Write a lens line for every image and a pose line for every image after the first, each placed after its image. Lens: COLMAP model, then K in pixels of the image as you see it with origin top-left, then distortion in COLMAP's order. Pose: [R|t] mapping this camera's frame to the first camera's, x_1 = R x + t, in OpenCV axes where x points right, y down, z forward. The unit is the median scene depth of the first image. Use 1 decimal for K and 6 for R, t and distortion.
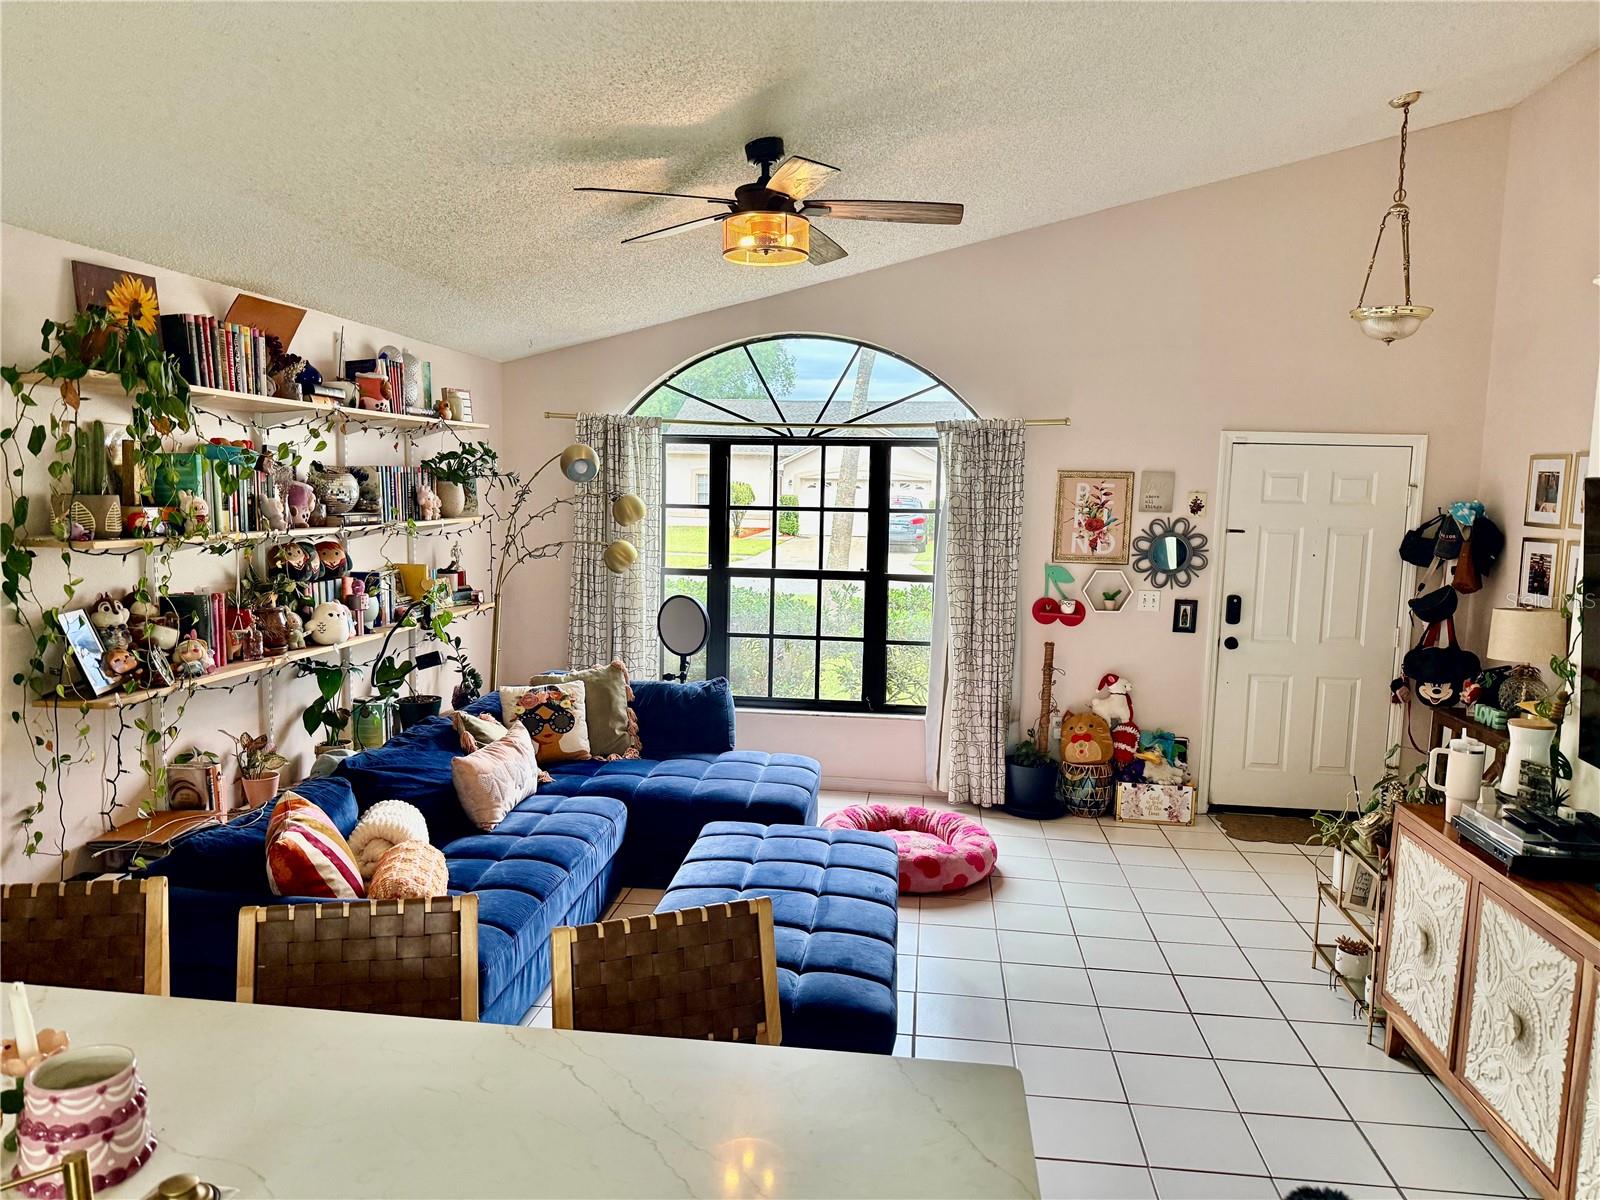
lens RADIAL K [[1121.0, 0, 804.2], [0, 1121.0, 603.6], [0, 0, 1]] dist [0.211832, -0.410773]
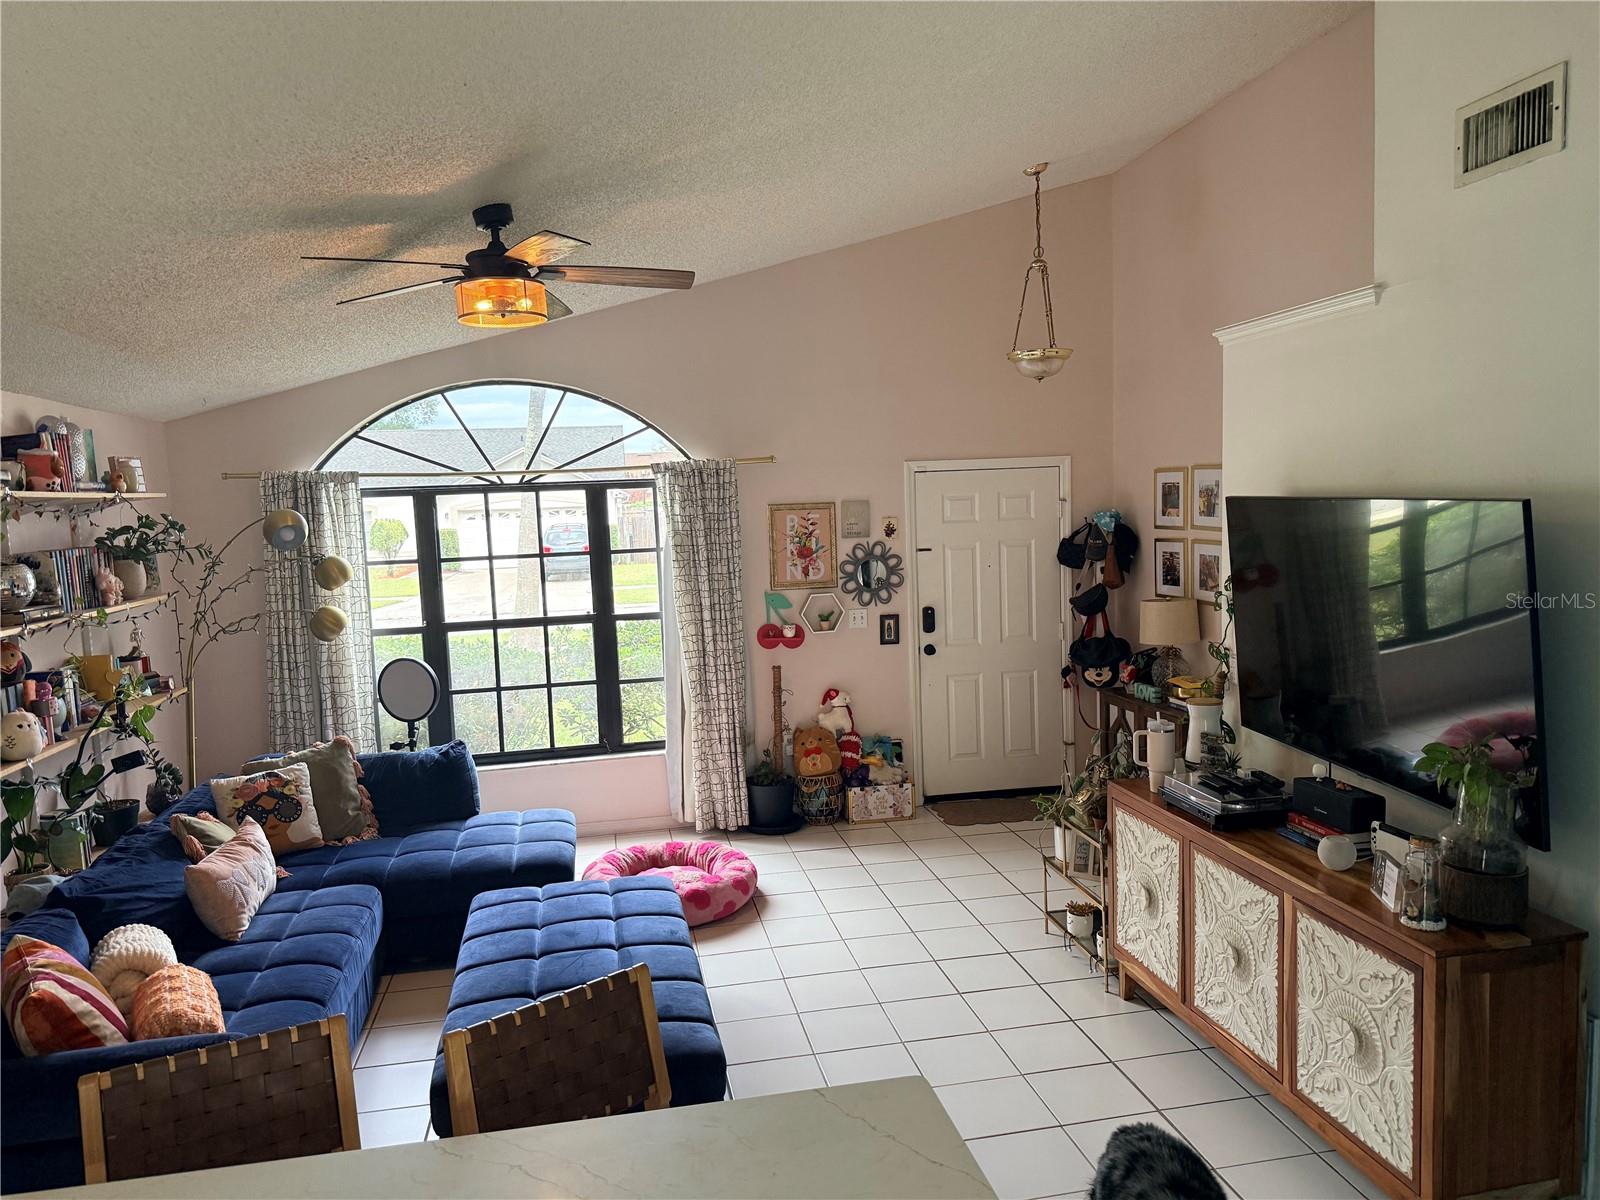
lens RADIAL K [[1118.3, 0, 800.0], [0, 1118.3, 600.0], [0, 0, 1]] dist [0.142380, -0.167981]
pose [[0.955649, -0.085512, 0.281819, -0.053338], [0.091853, 0.995729, -0.009341, -0.015701], [-0.279817, 0.034812, 0.959422, -0.014557]]
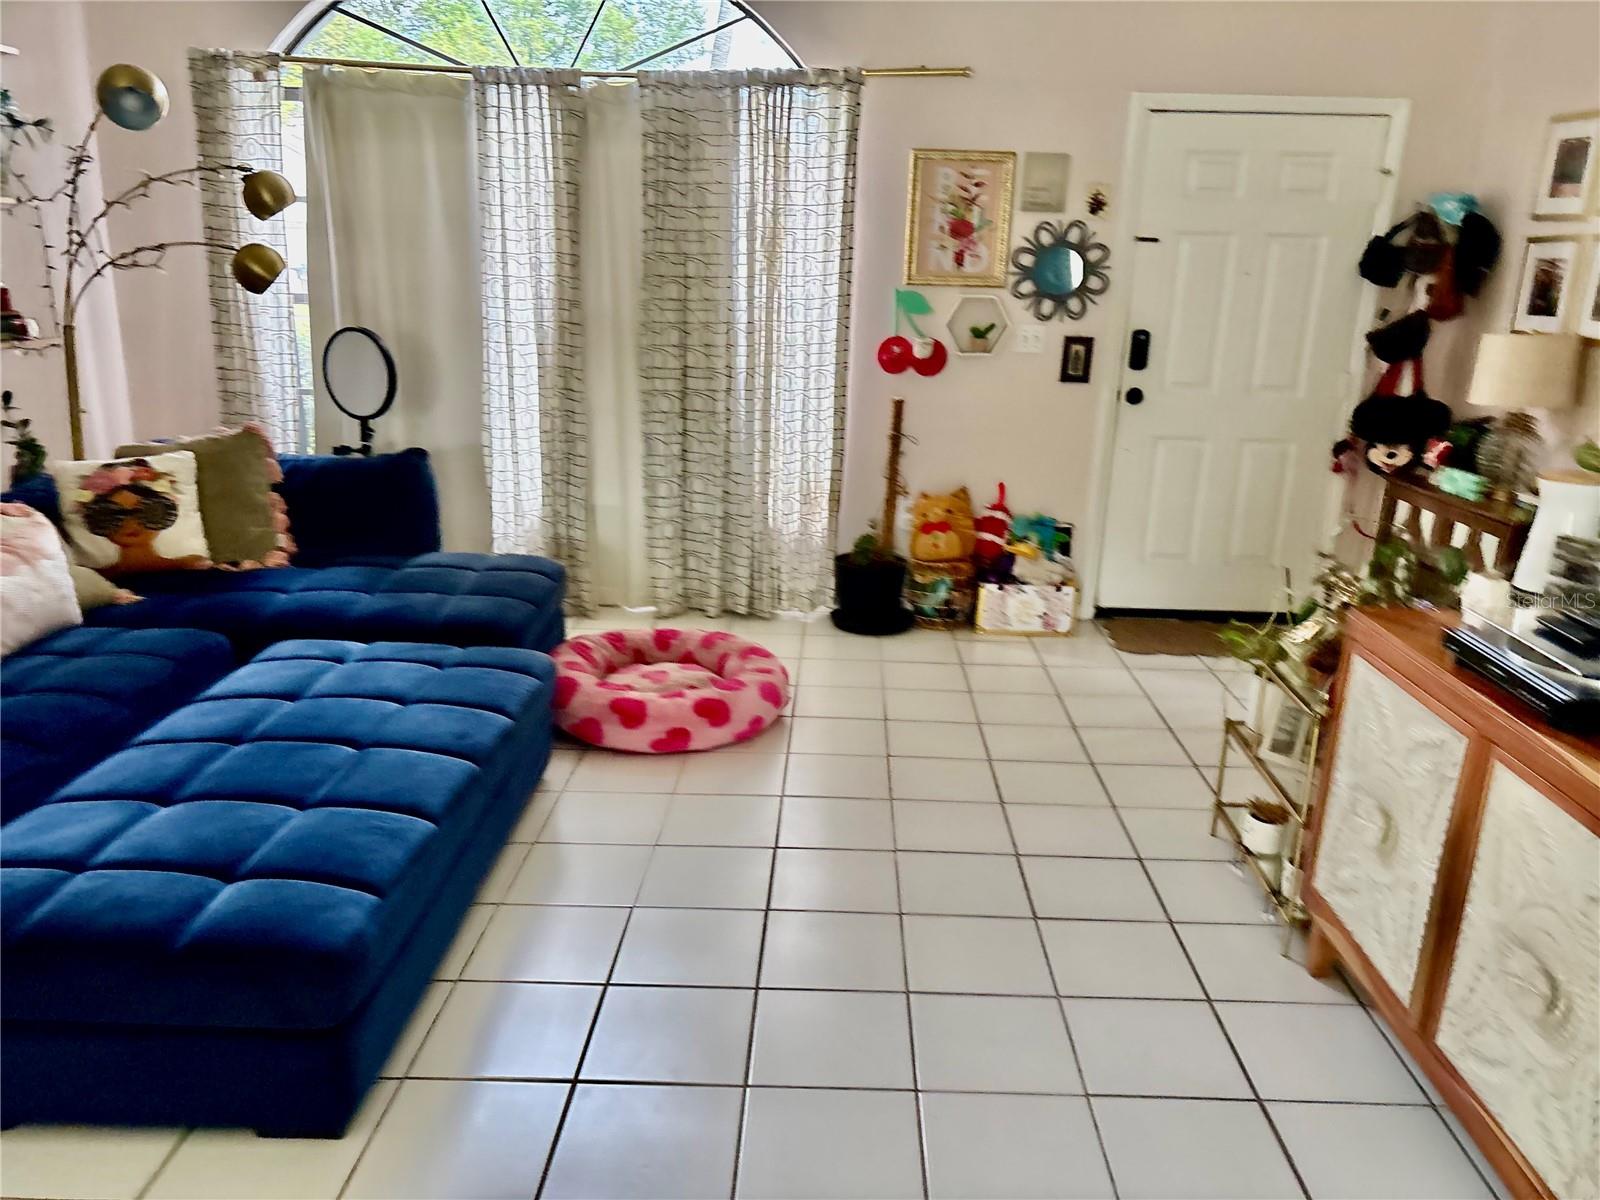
lens RADIAL K [[1221.6, 0, 799.0], [0, 1221.6, 651.7], [0, 0, 1]] dist [0.029556, -0.040095]
pose [[0.996625, -0.024383, 0.078384, 0.089653], [0.007737, 0.978519, 0.206011, 0.032102], [-0.081723, -0.204709, 0.975405, 0.206041]]
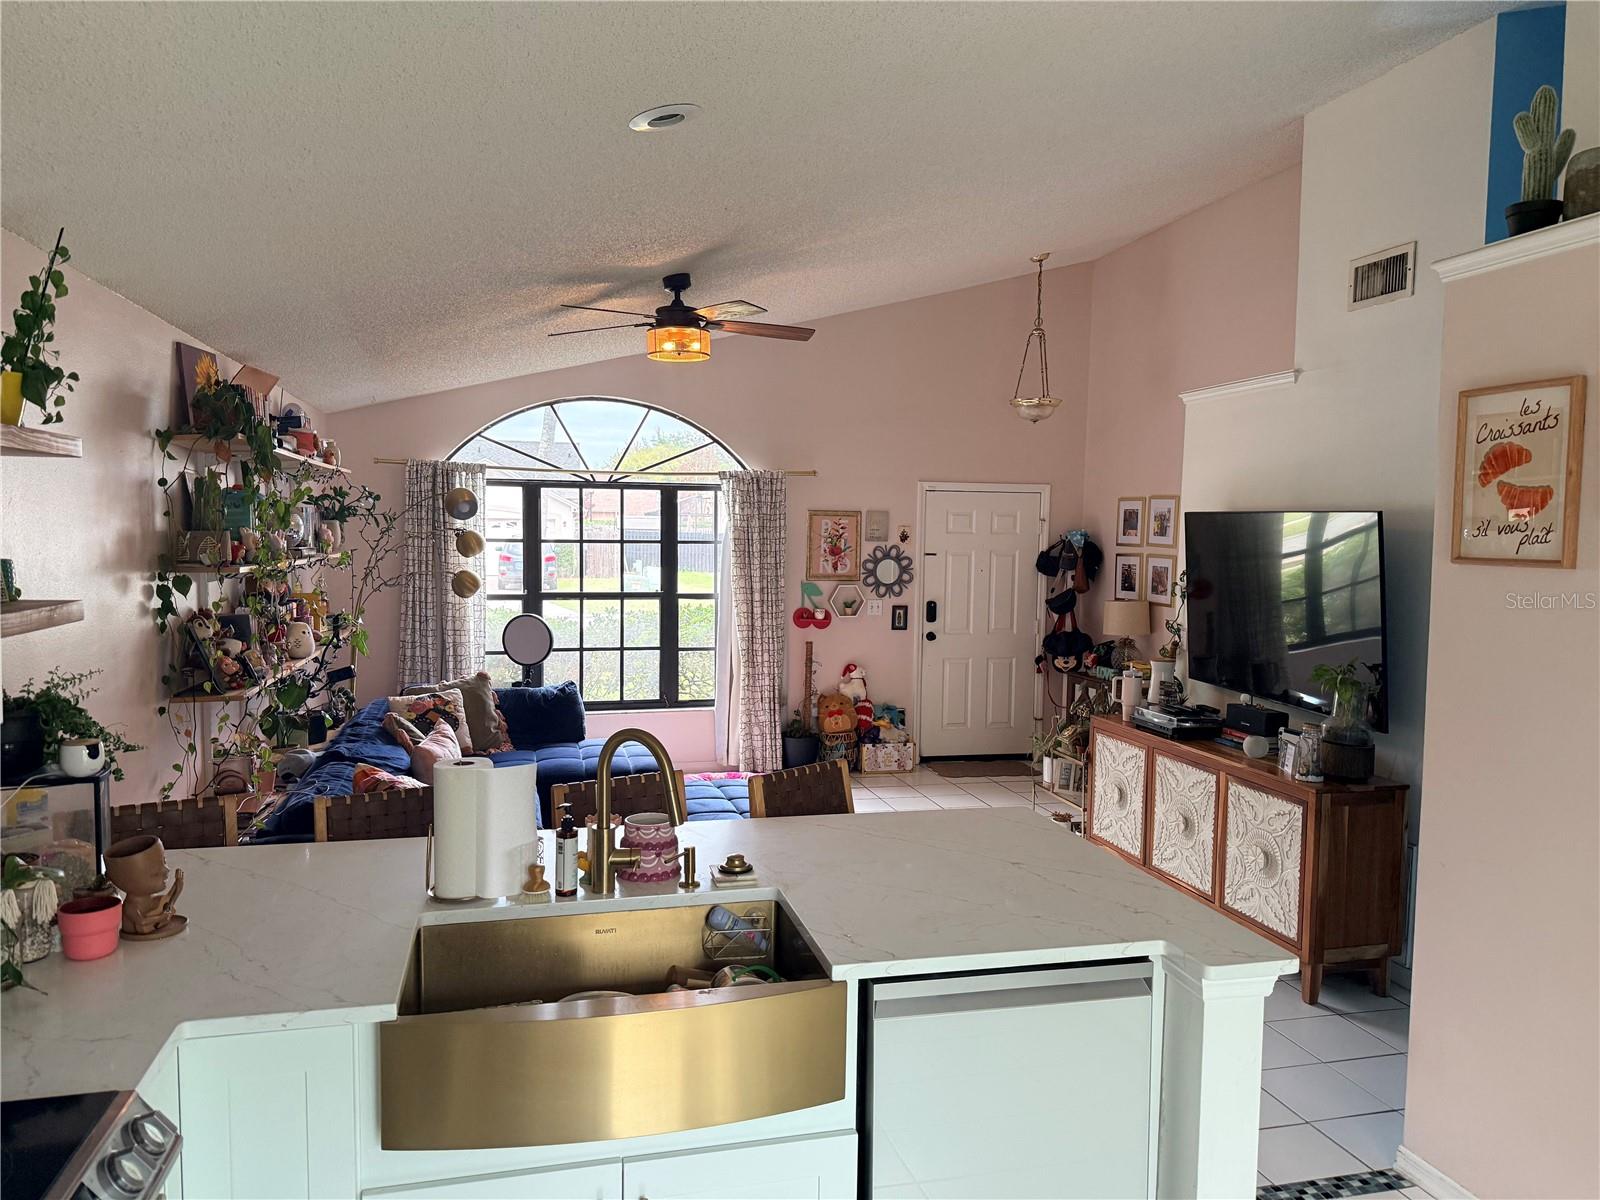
lens RADIAL K [[1082.4, 0, 812.1], [0, 1082.4, 596.4], [0, 0, 1]] dist [0.194171, -0.357774]
pose [[0.938705, -0.031502, 0.343280, -0.209928], [0.044670, 0.998536, -0.030516, 0.021033], [-0.341816, 0.043980, 0.938737, -0.174978]]
